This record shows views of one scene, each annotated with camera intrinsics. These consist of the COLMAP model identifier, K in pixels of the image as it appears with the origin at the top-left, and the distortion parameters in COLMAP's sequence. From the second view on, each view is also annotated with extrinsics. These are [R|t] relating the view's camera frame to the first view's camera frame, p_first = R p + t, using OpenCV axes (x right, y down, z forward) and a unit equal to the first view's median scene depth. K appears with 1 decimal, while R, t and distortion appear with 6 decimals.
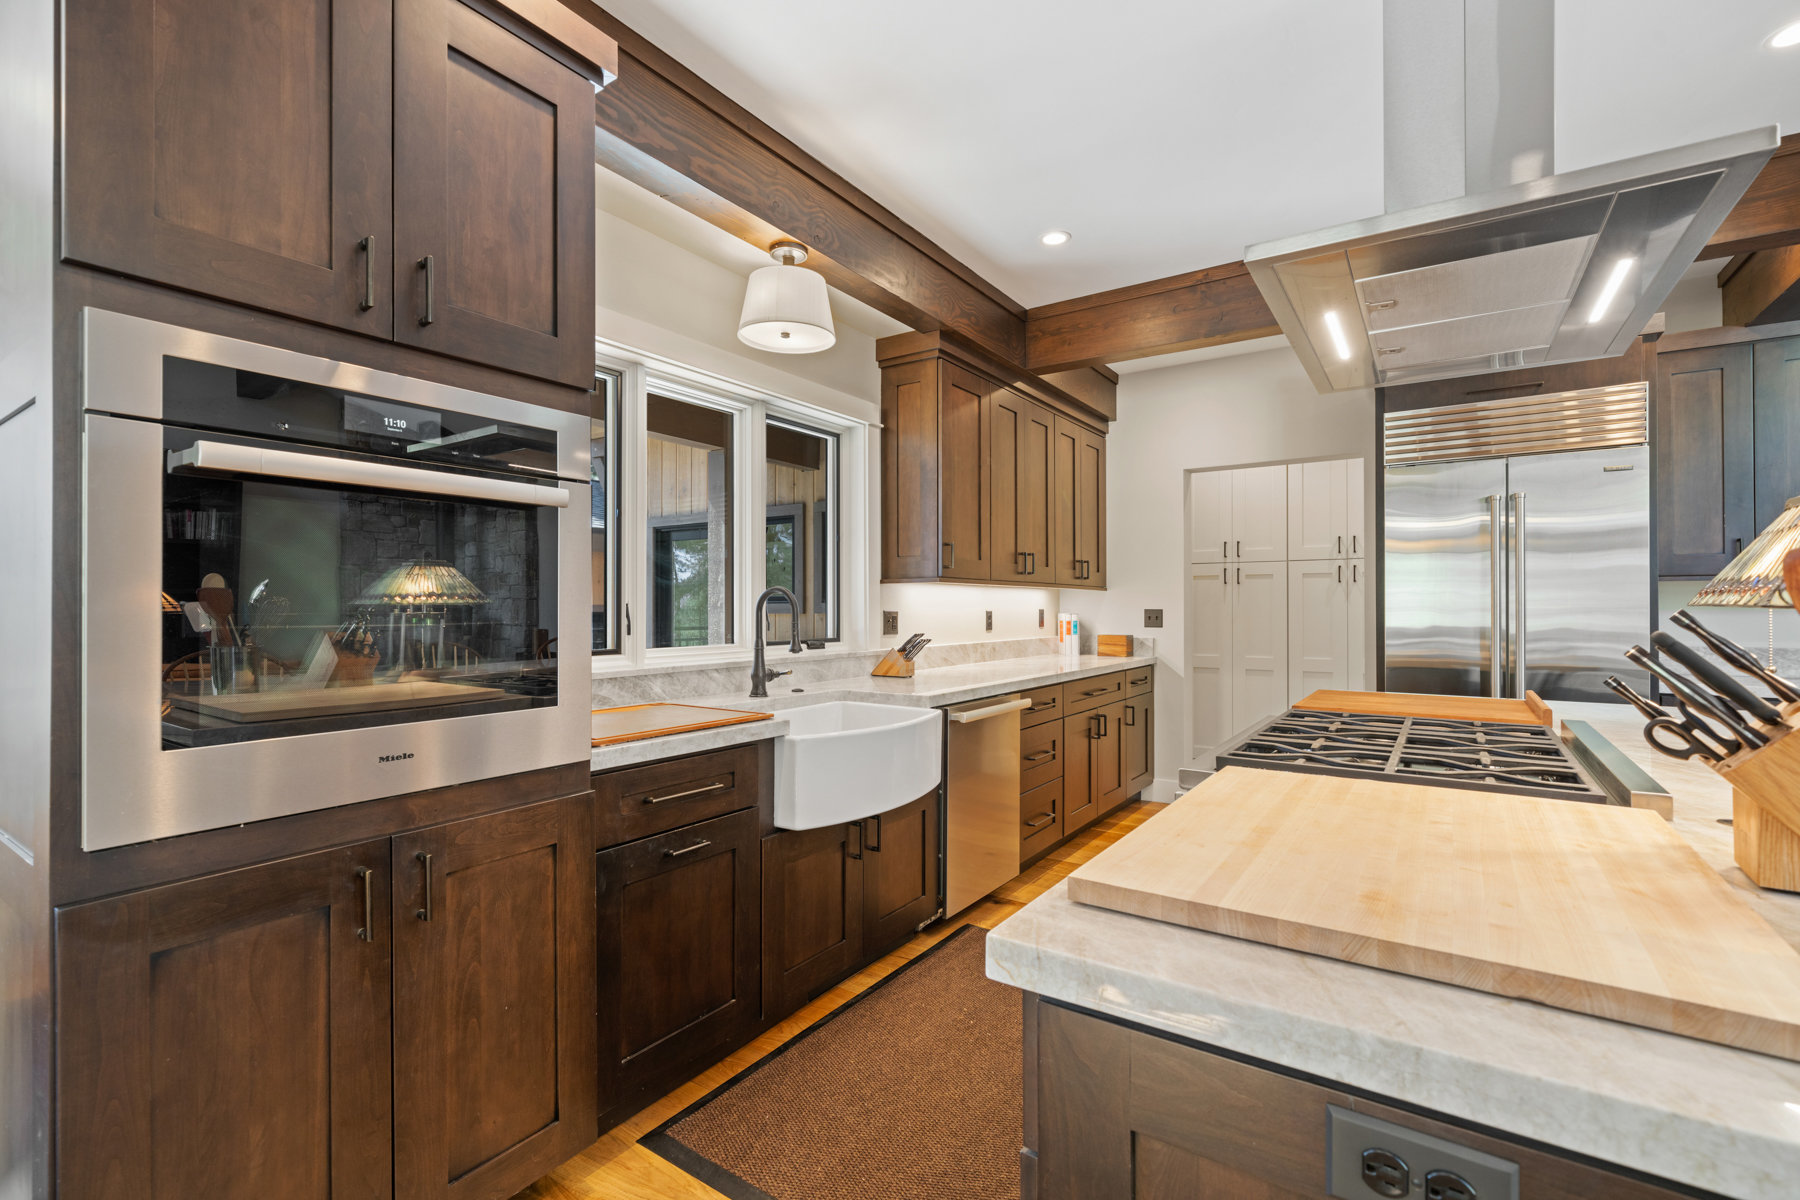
lens RADIAL K [[818.1, 0, 901.9], [0, 818.1, 597.8], [0, 0, 1]] dist [0.004755, 0.000326]
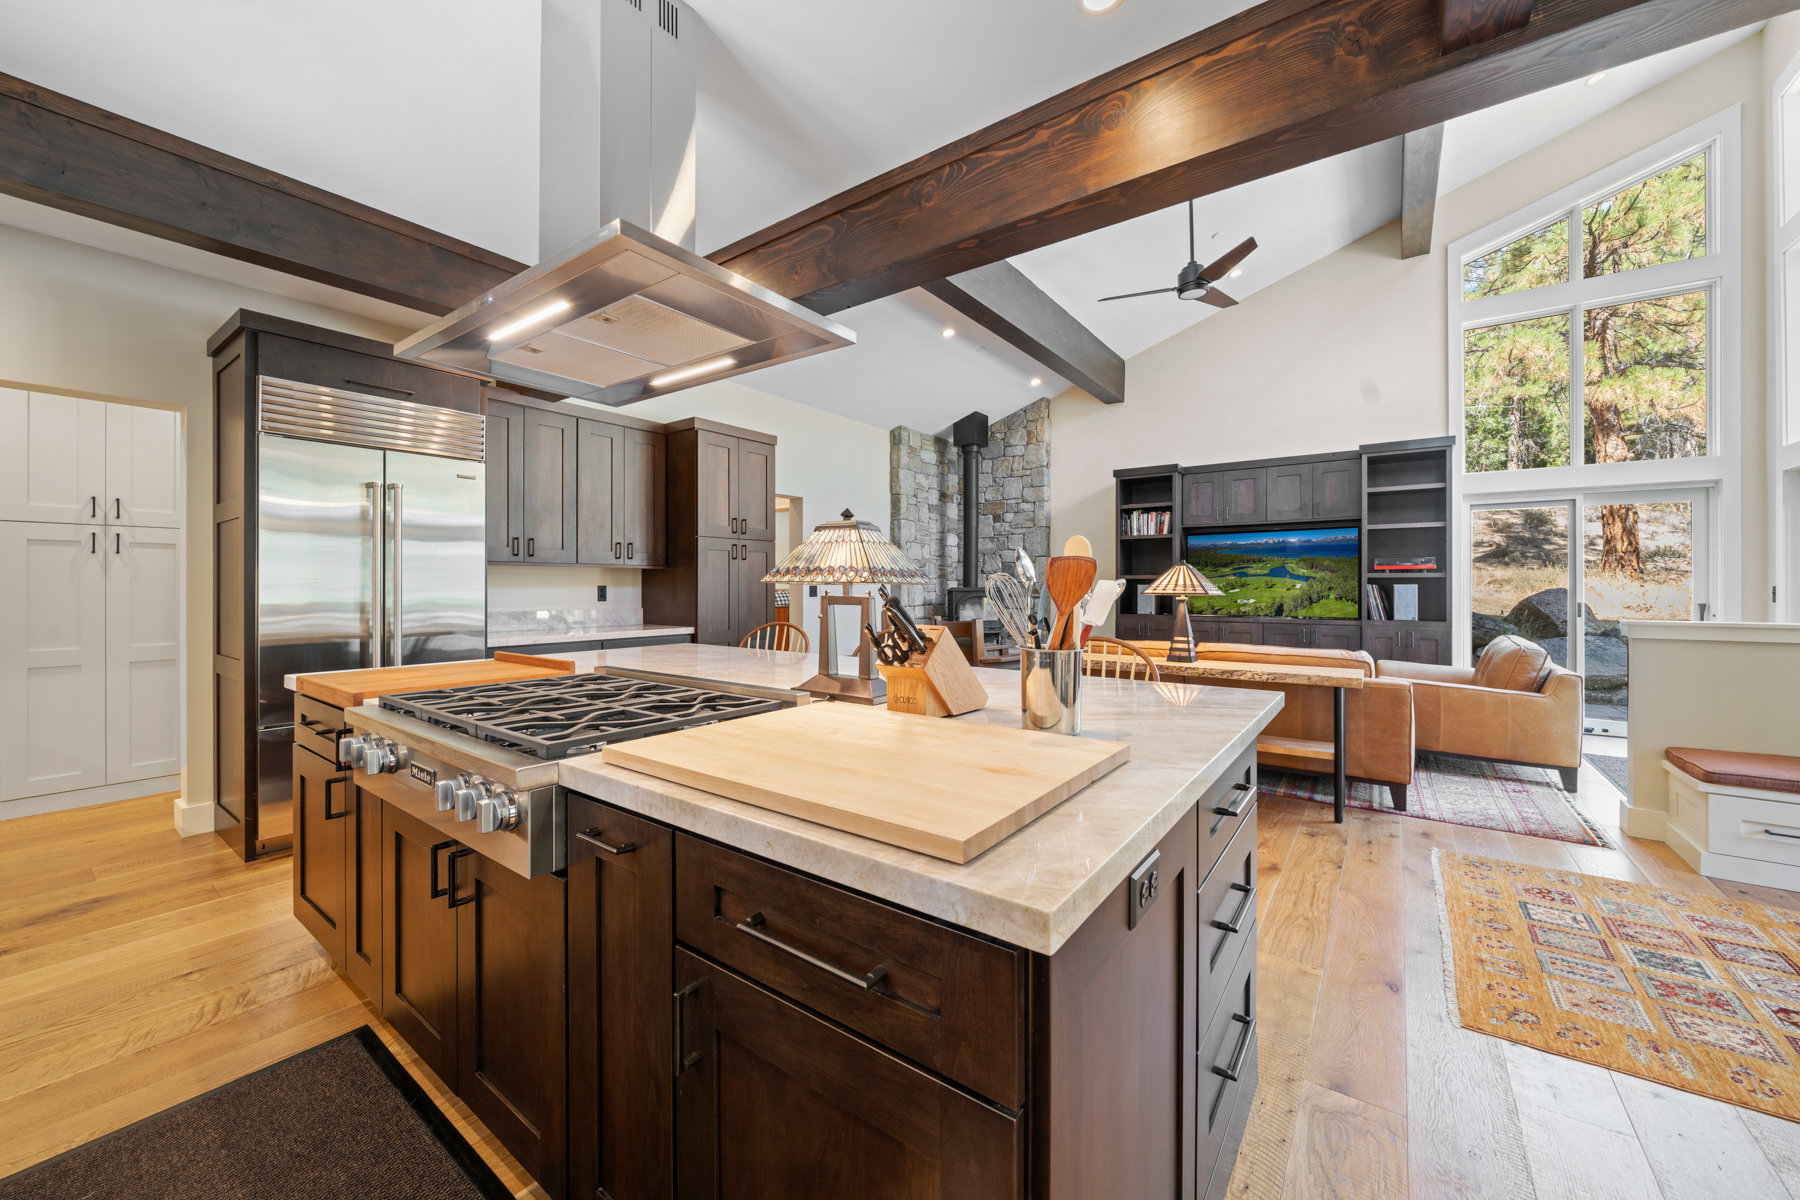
lens RADIAL K [[671.1, 0, 908.7], [0, 671.1, 584.9], [0, 0, 1]] dist [-0.001644, 0.000071]
pose [[0.037902, 0.002361, 0.999279, -0.200843], [-0.012901, 0.999915, -0.001873, 0.007247], [-0.999198, -0.012820, 0.037930, 0.327848]]
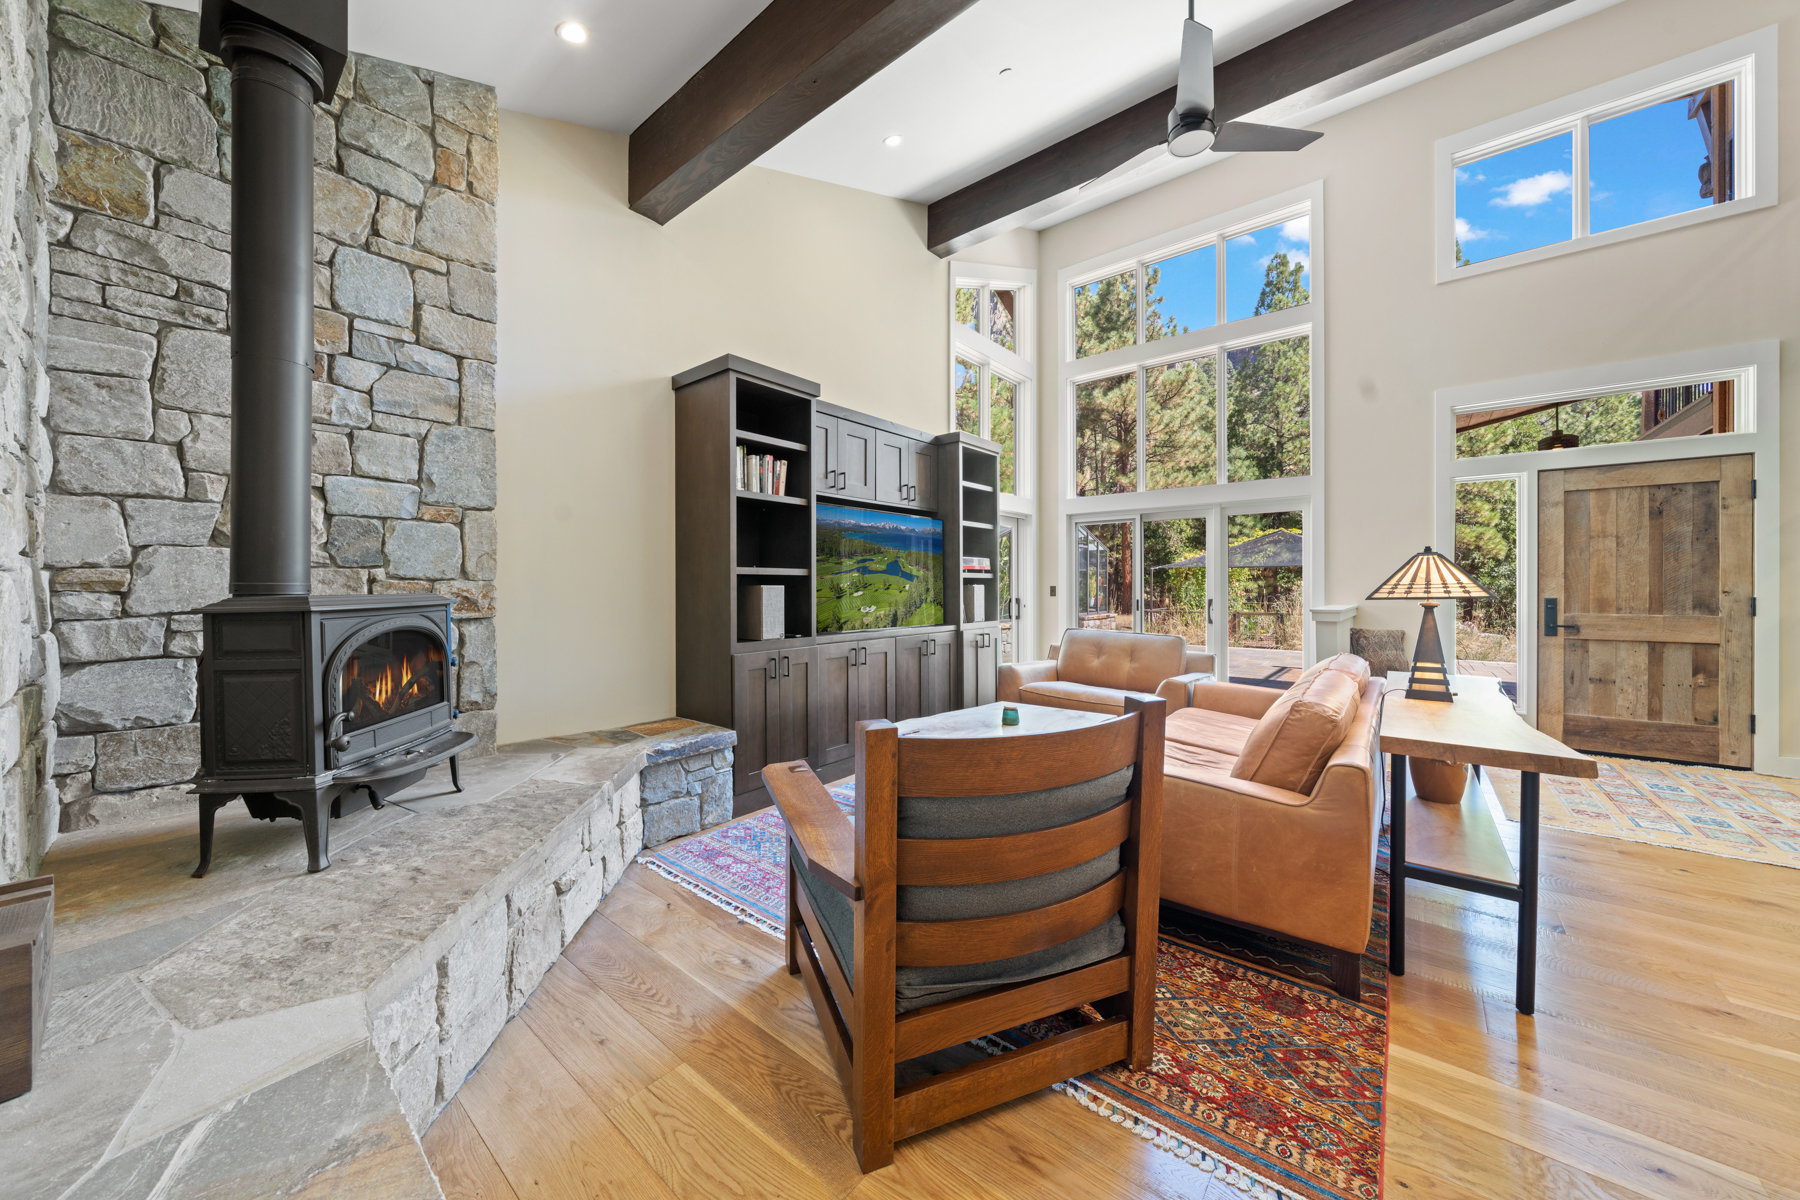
lens RADIAL K [[626.7, 0, 887.4], [0, 626.7, 587.6], [0, 0, 1]] dist [-0.006959, 0.000485]
pose [[-0.993072, 0.004176, 0.117430, 2.006111], [0.003028, 0.999946, -0.009946, 0.008956], [-0.117465, -0.009522, -0.993031, 0.794788]]
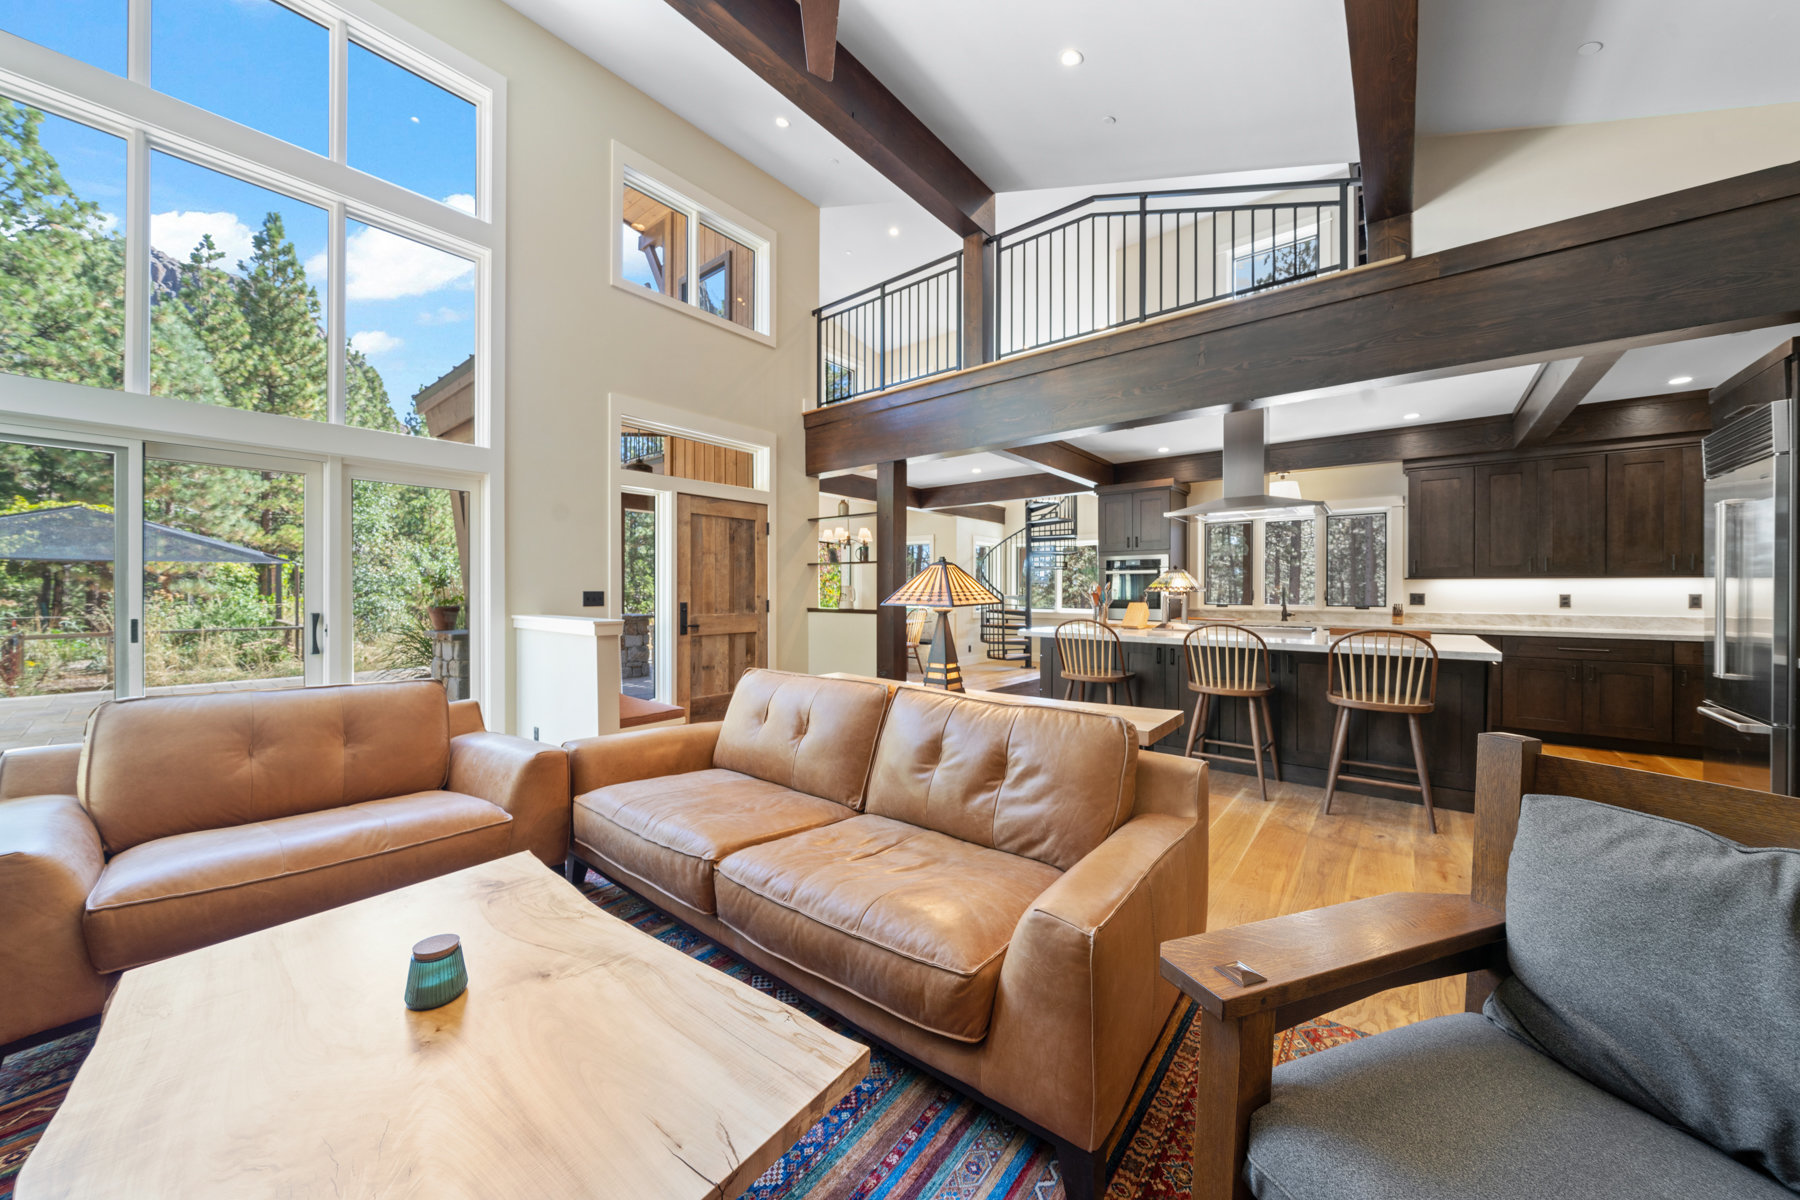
lens RADIAL K [[626.7, 0, 894.0], [0, 626.7, 592.7], [0, 0, 1]] dist [-0.006959, 0.000485]
pose [[-0.092699, 0.005377, -0.995680, 2.337583], [0.009835, 0.999942, 0.004484, -0.007554], [0.995646, -0.009377, -0.092747, -0.224442]]
